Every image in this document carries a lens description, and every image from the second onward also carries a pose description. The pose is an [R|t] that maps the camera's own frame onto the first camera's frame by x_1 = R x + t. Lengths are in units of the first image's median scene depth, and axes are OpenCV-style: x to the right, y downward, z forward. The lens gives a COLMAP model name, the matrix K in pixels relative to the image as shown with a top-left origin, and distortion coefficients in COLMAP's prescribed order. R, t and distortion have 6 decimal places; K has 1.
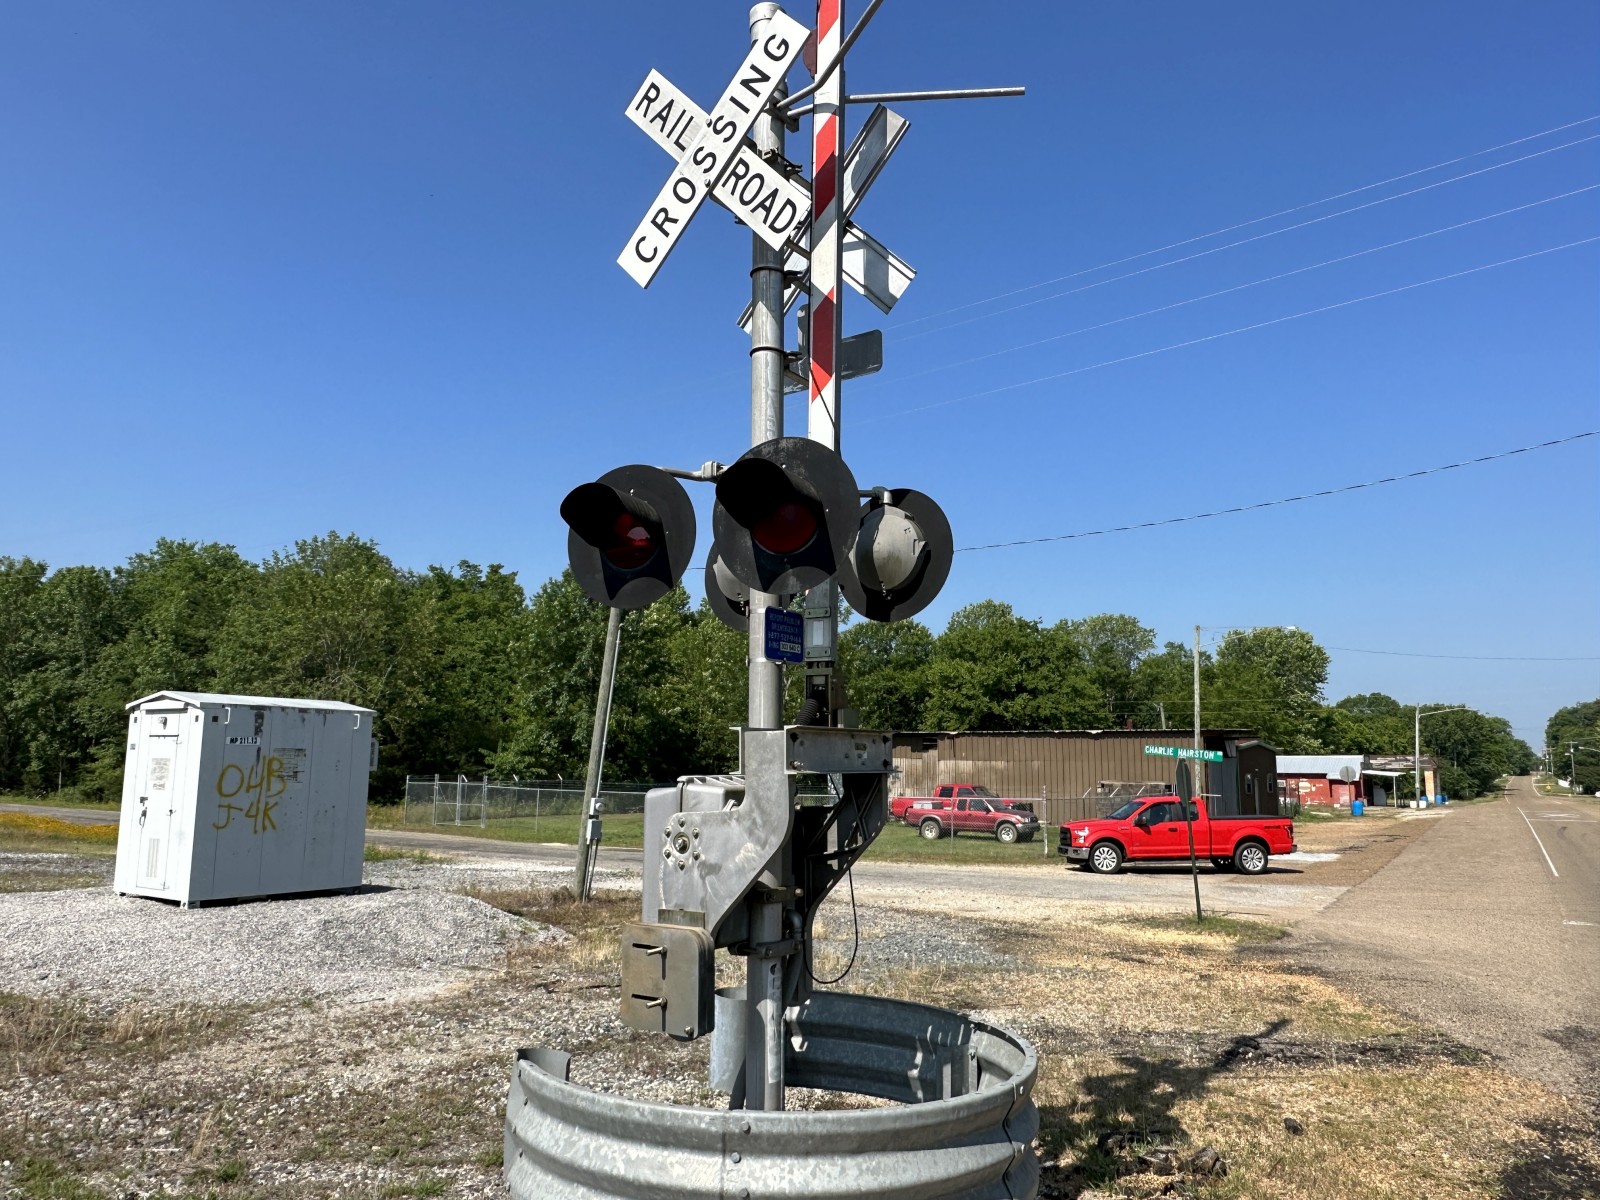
lens RADIAL K [[1136.1, 0, 811.0], [0, 1136.1, 606.3], [0, 0, 1]] dist [-0.003575, 0.004434]
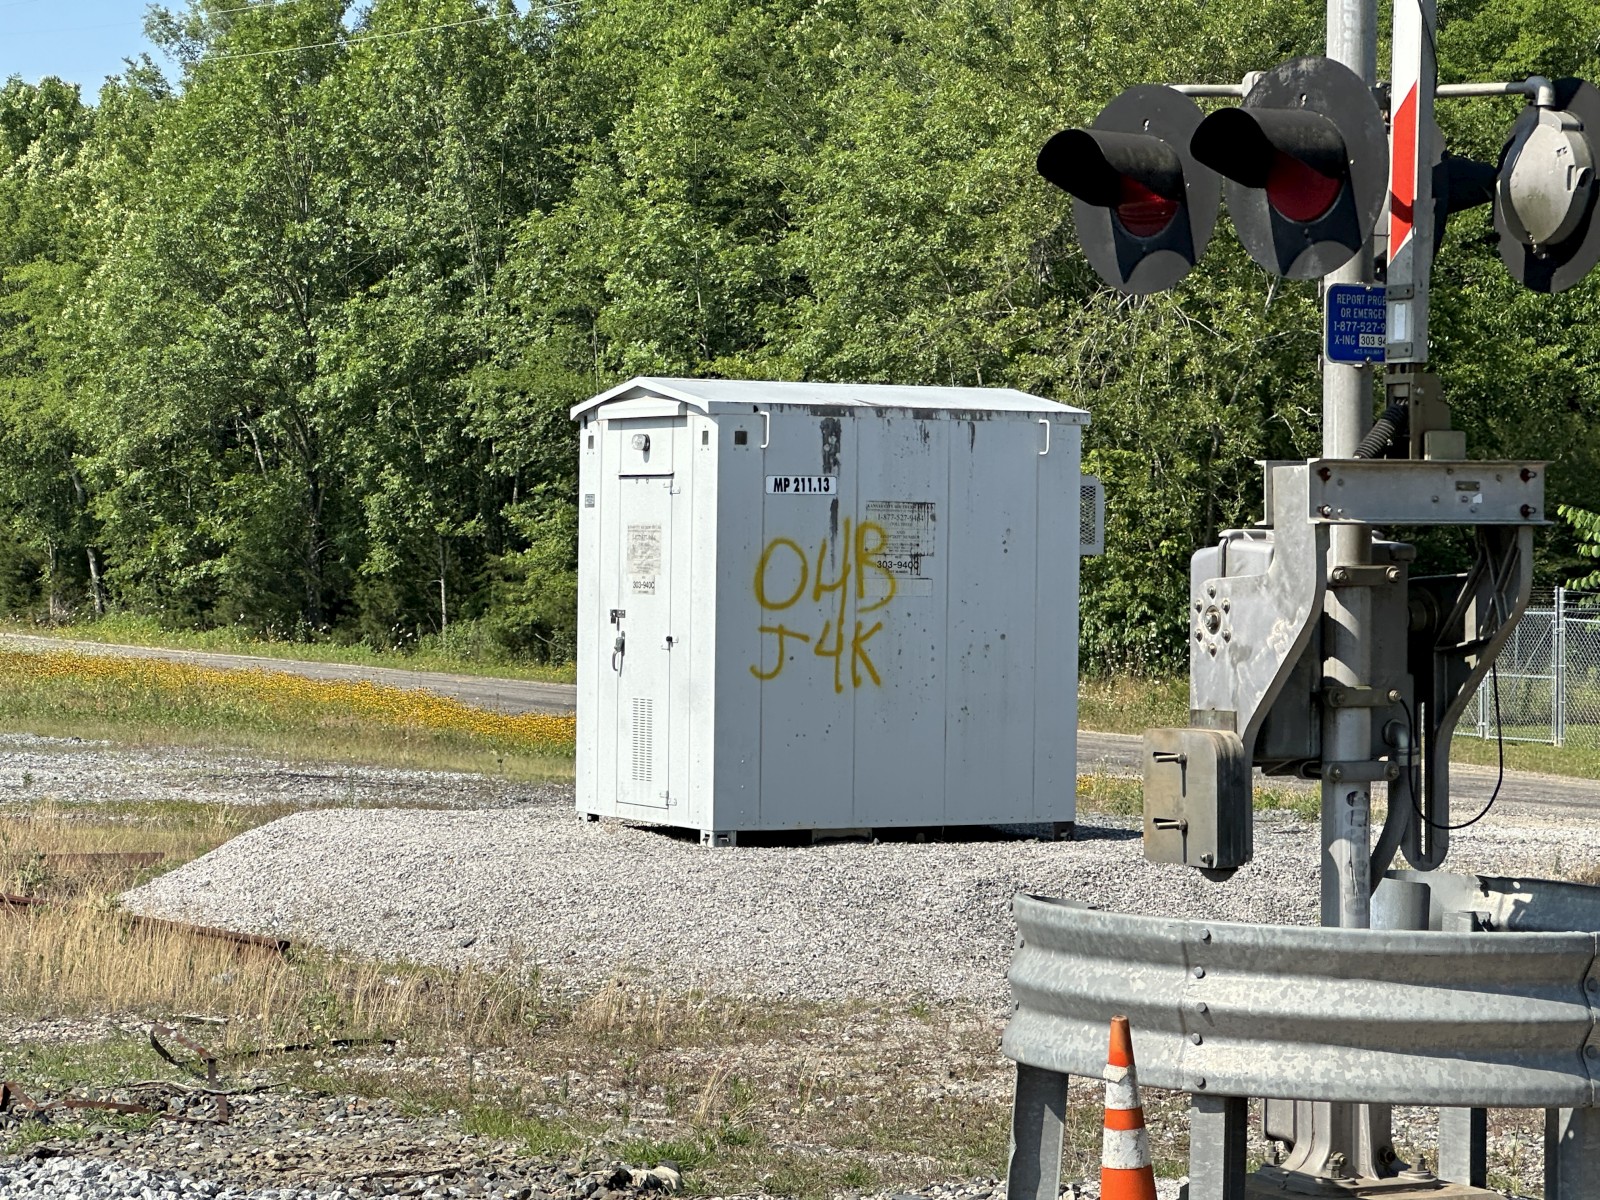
lens RADIAL K [[4222.7, 0, 800.5], [0, 4222.7, 601.1], [0, 0, 1]] dist [0.039438, 0.000000]
pose [[0.880854, 0.004117, -0.473370, 0.268447], [0.065417, 0.989310, 0.130332, -0.049689], [0.468846, -0.145770, 0.871168, -0.424636]]
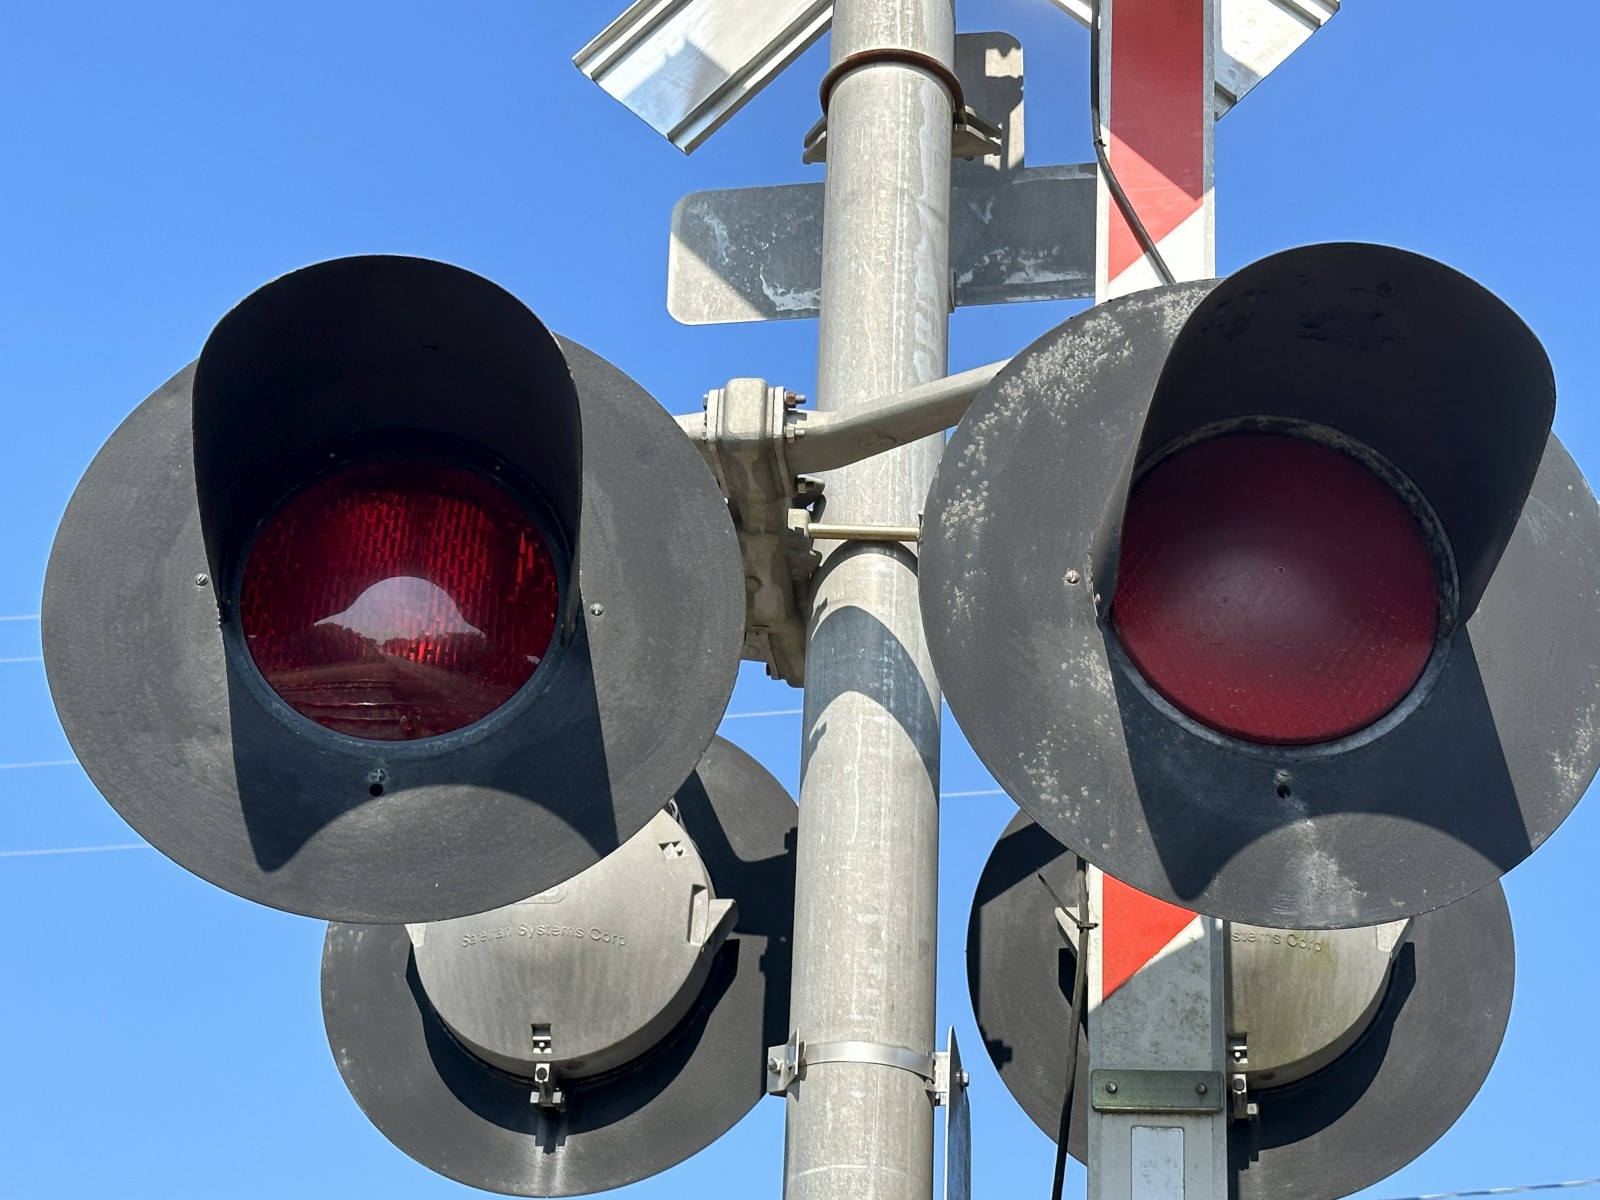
lens RADIAL K [[2838.3, 0, 838.6], [0, 2838.3, 587.9], [0, 0, 1]] dist [0.156674, 0.000000]
pose [[0.898486, 0.221895, 0.378795, -0.086921], [-0.095837, 0.941185, -0.324017, 0.030702], [-0.428414, 0.254822, 0.866907, 0.152164]]
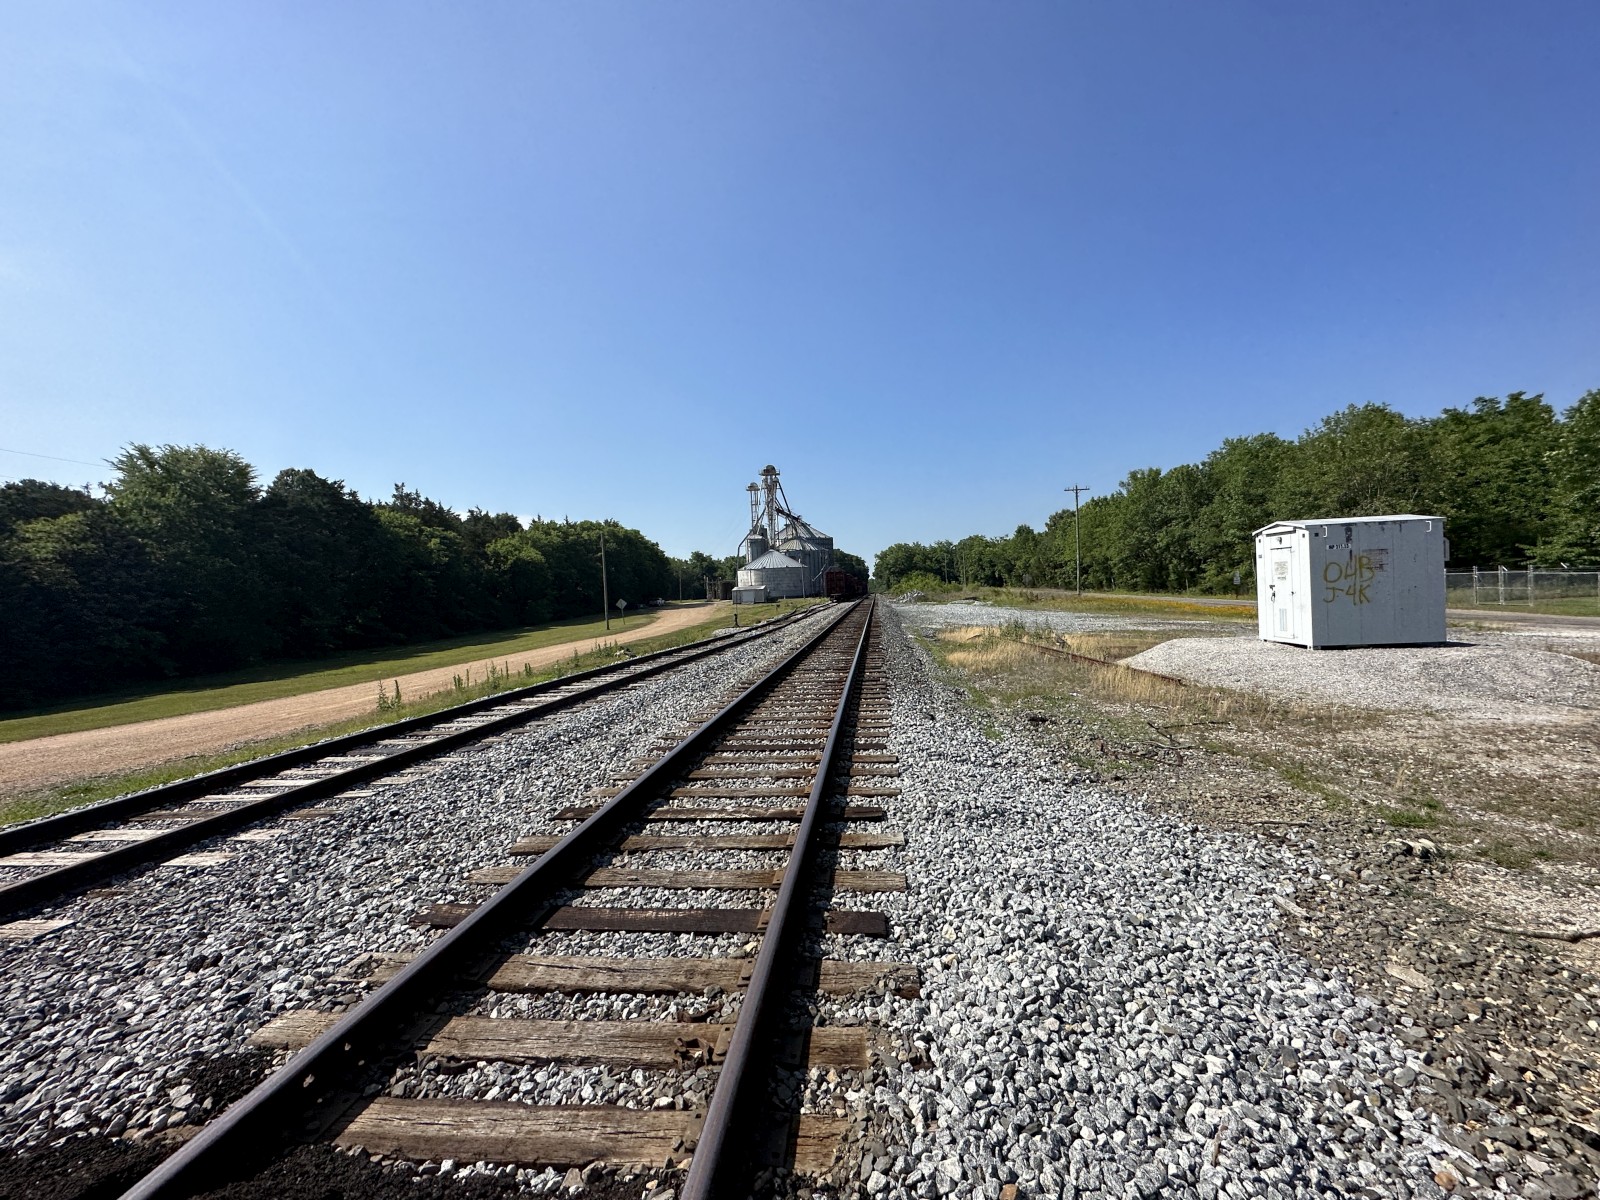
lens RADIAL K [[645.8, 0, 804.6], [0, 645.8, 604.0], [0, 0, 1]] dist [0.000503, 0.000433]
pose [[0.450060, -0.013885, -0.892890, -0.038975], [0.175298, 0.981798, 0.073091, 0.002626], [0.875624, -0.189418, 0.444302, -0.044201]]
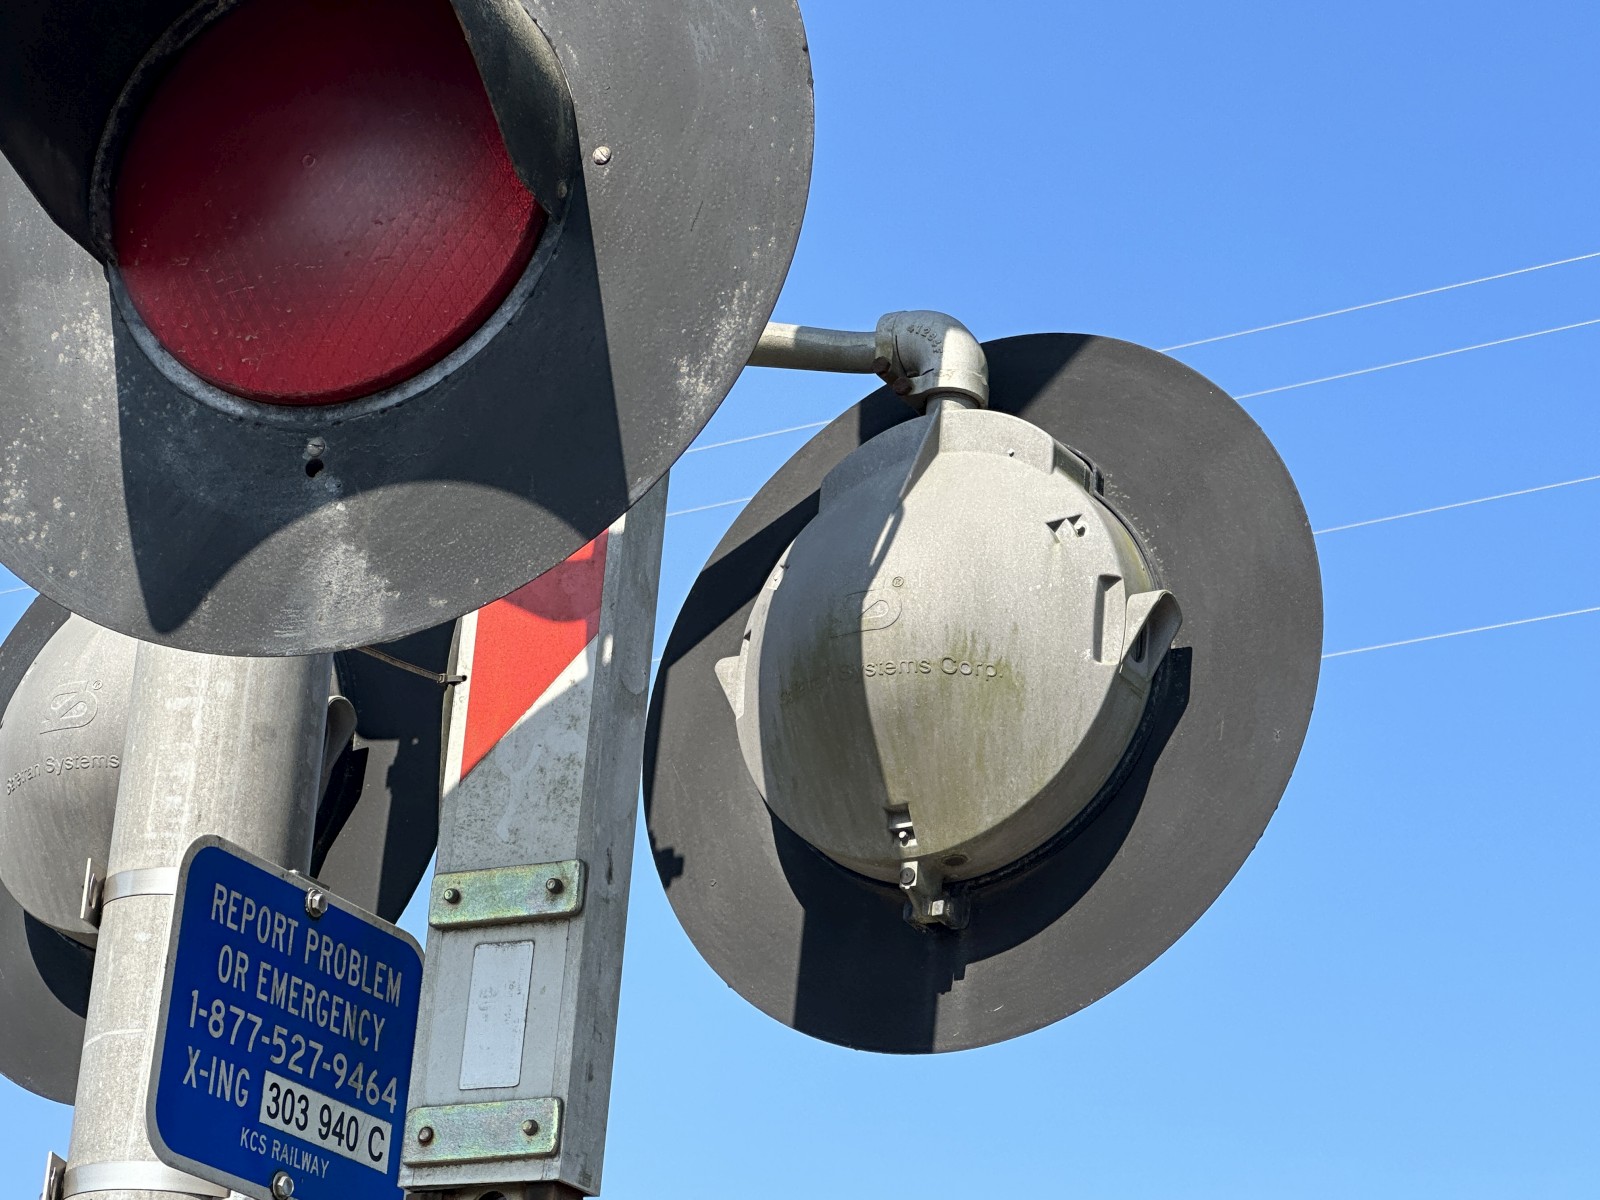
lens RADIAL K [[4098.1, 0, 759.5], [0, 4098.1, 629.5], [0, 0, 1]] dist [0.145499, 0.000000]
pose [[0.996690, 0.078303, 0.021847, 0.007996], [-0.071751, 0.973664, -0.216403, 0.028276], [-0.038216, 0.214119, 0.976060, 0.123692]]
